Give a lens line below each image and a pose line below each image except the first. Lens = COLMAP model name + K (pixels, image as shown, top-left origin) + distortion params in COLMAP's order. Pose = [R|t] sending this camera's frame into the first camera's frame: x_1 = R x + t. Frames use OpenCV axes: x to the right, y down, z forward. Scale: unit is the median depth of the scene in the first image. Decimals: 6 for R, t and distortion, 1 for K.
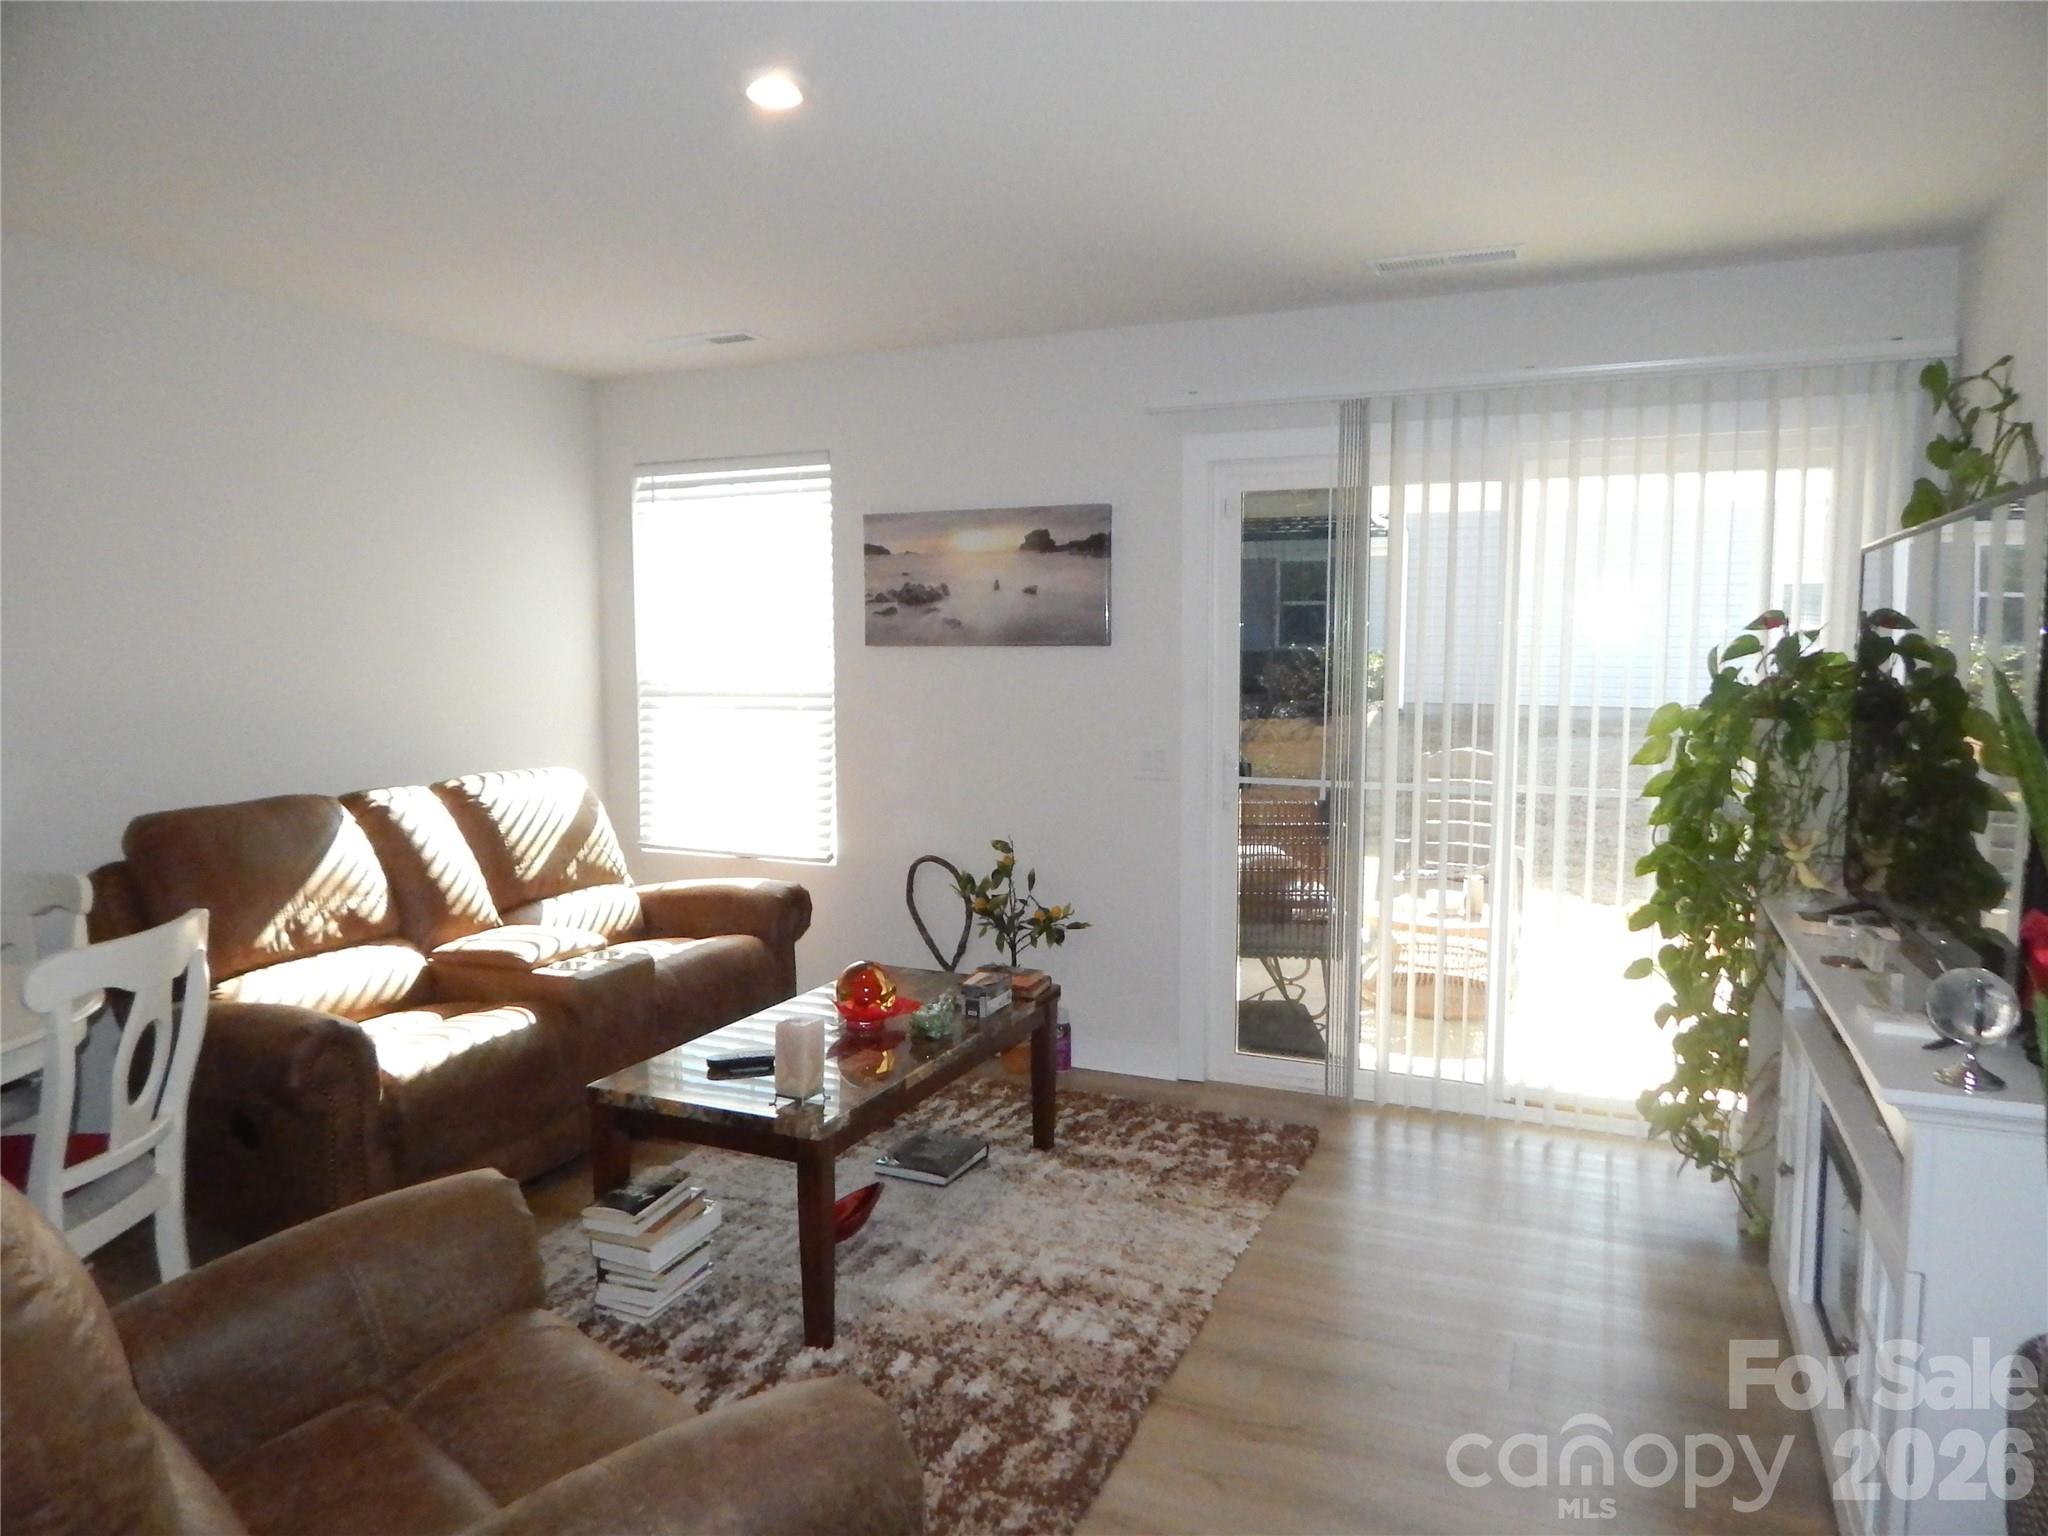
lens RADIAL K [[1339.9, 0, 1029.9], [0, 1339.9, 758.4], [0, 0, 1]] dist [0.000304, -0.006557]
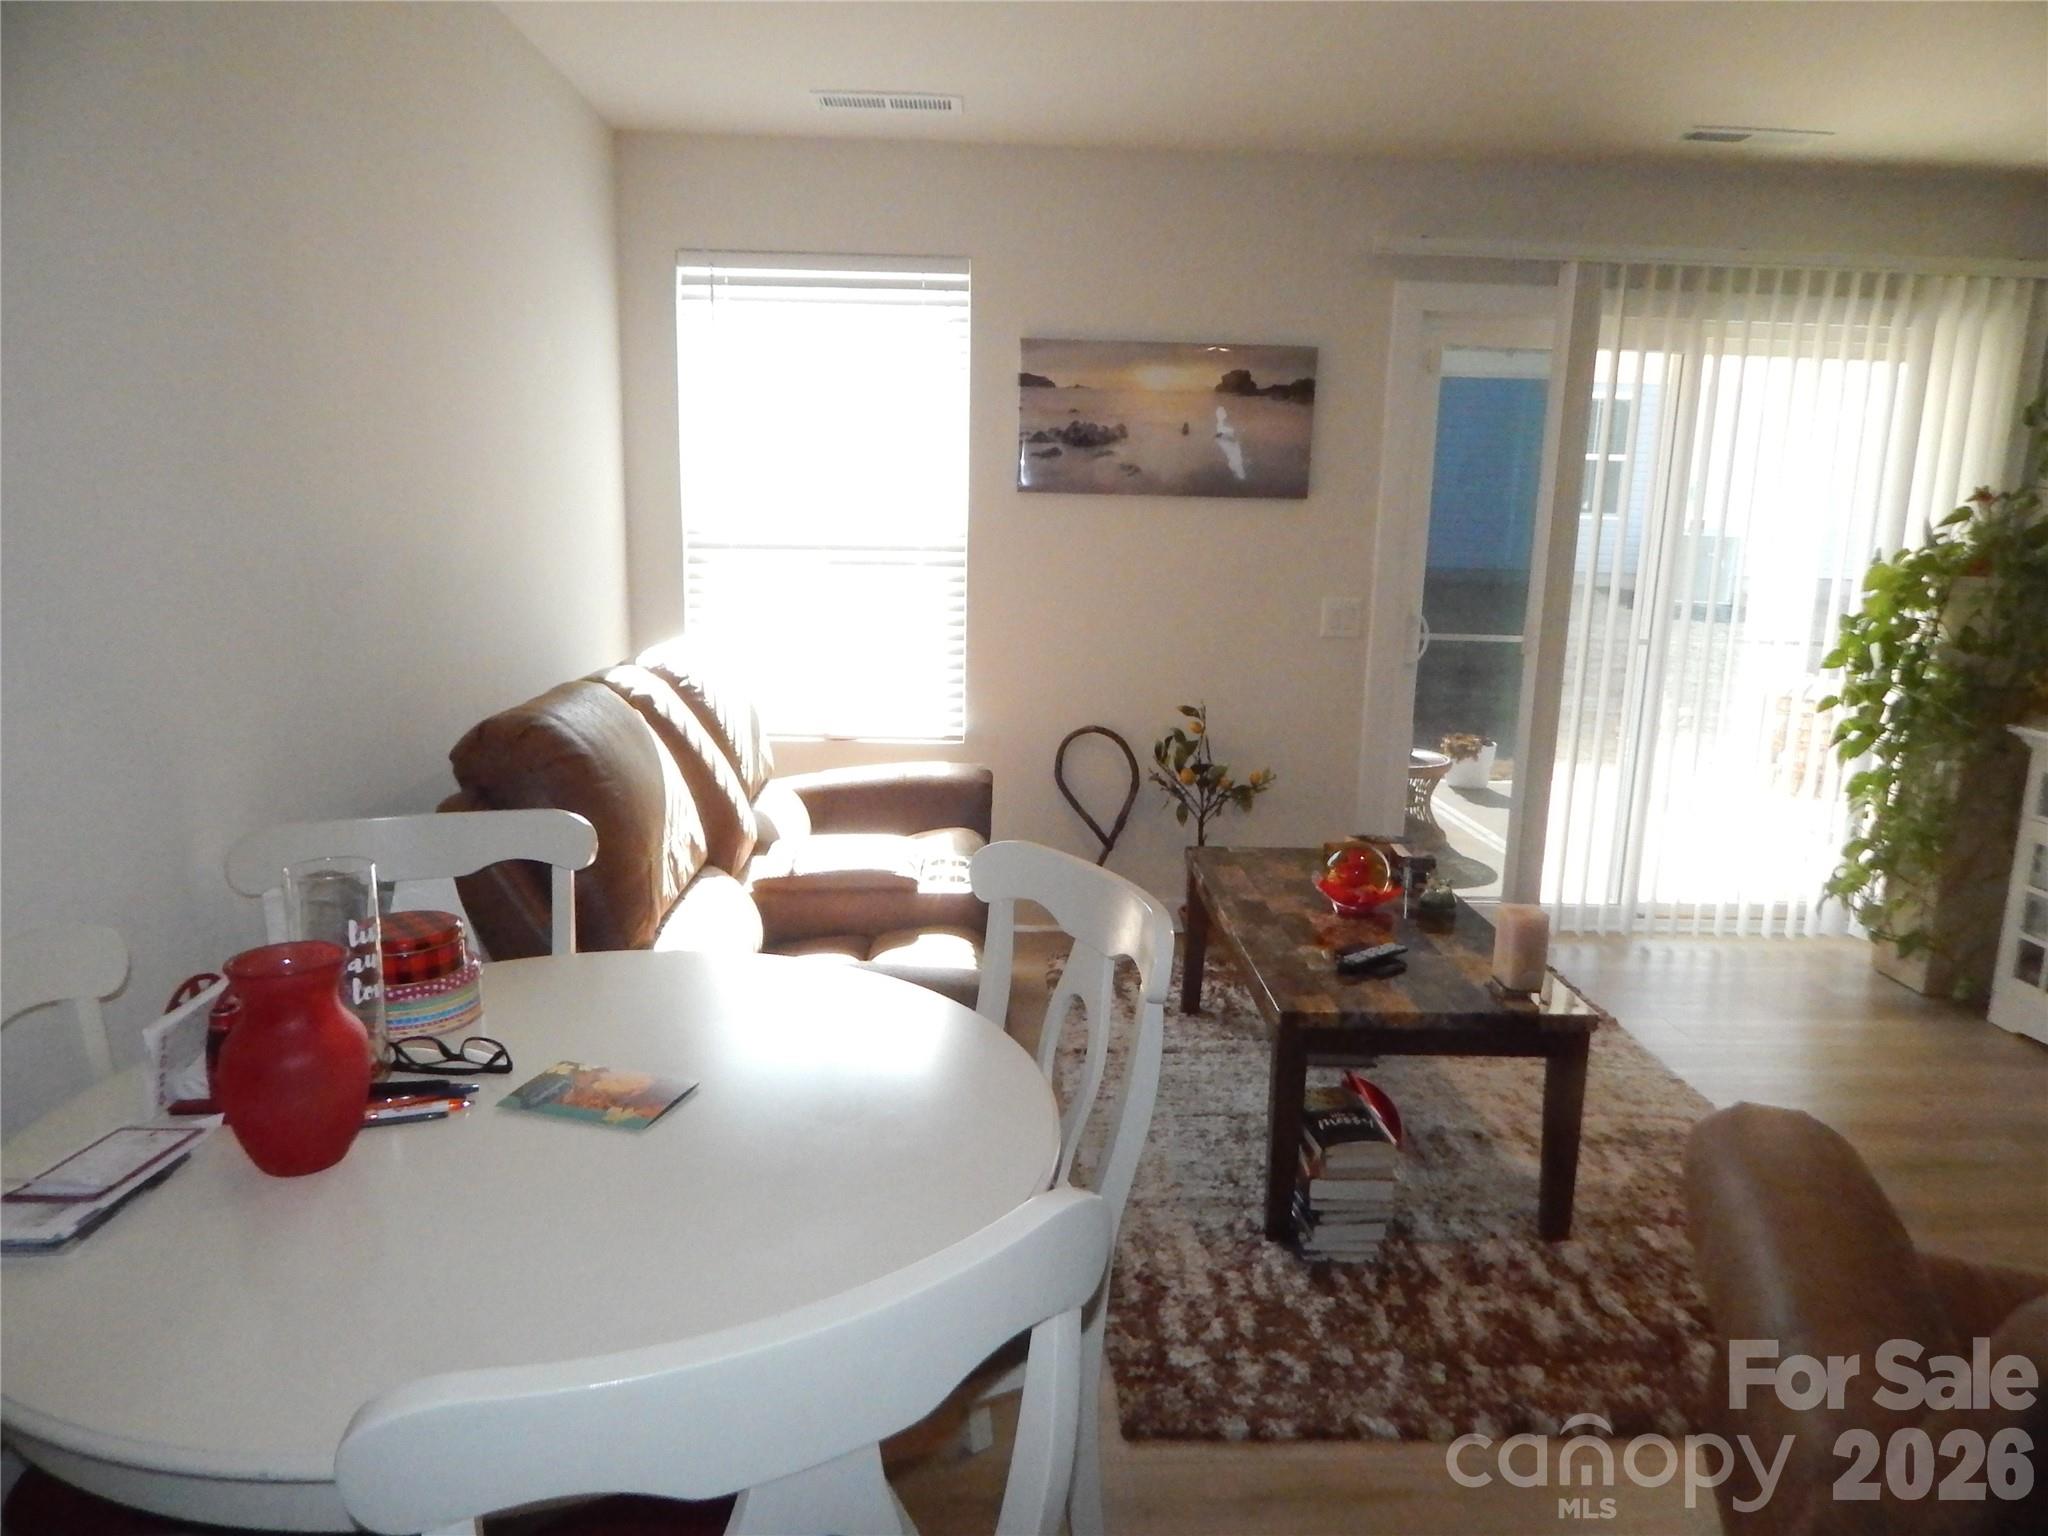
lens RADIAL K [[1339.9, 0, 1029.9], [0, 1339.9, 758.4], [0, 0, 1]] dist [0.000304, -0.006557]
pose [[0.899161, -0.060497, 0.433416, -0.564476], [0.013373, 0.993734, 0.110966, -0.008762], [-0.437414, -0.093980, 0.894336, 0.217021]]
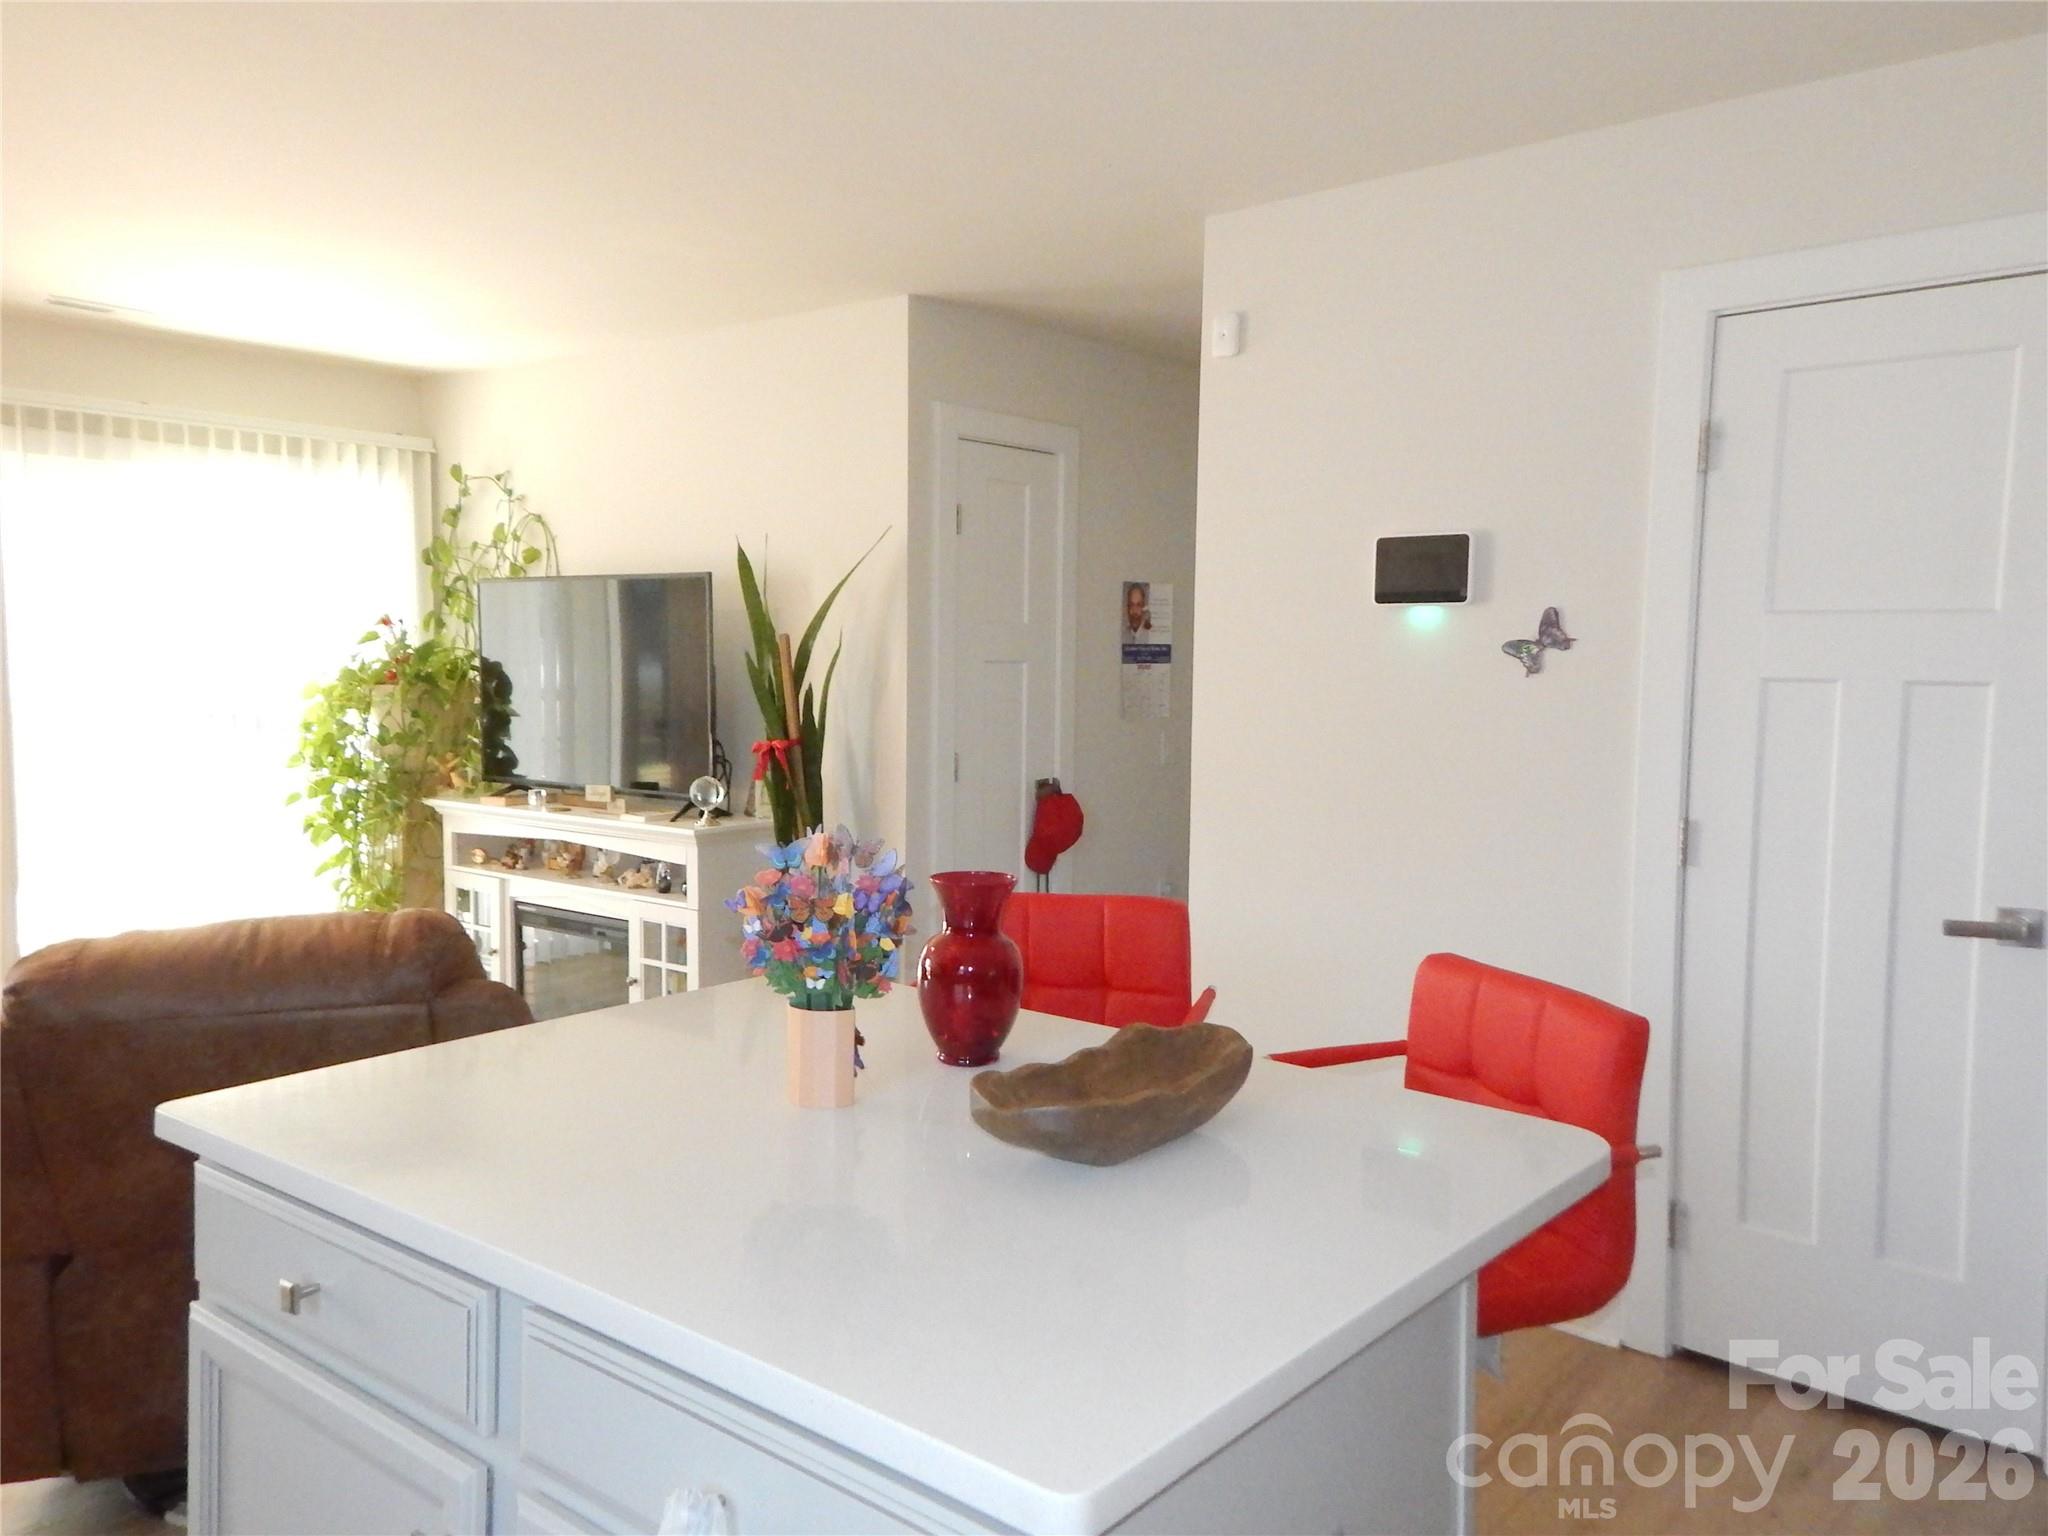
lens RADIAL K [[1552.6, 0, 1025.2], [0, 1552.6, 762.0], [0, 0, 1]] dist [0.147463, -0.063365]
pose [[0.279773, -0.072981, 0.957288, -0.728700], [0.079105, 0.995468, 0.052773, 0.014172], [-0.956802, 0.060961, 0.284278, -0.135009]]
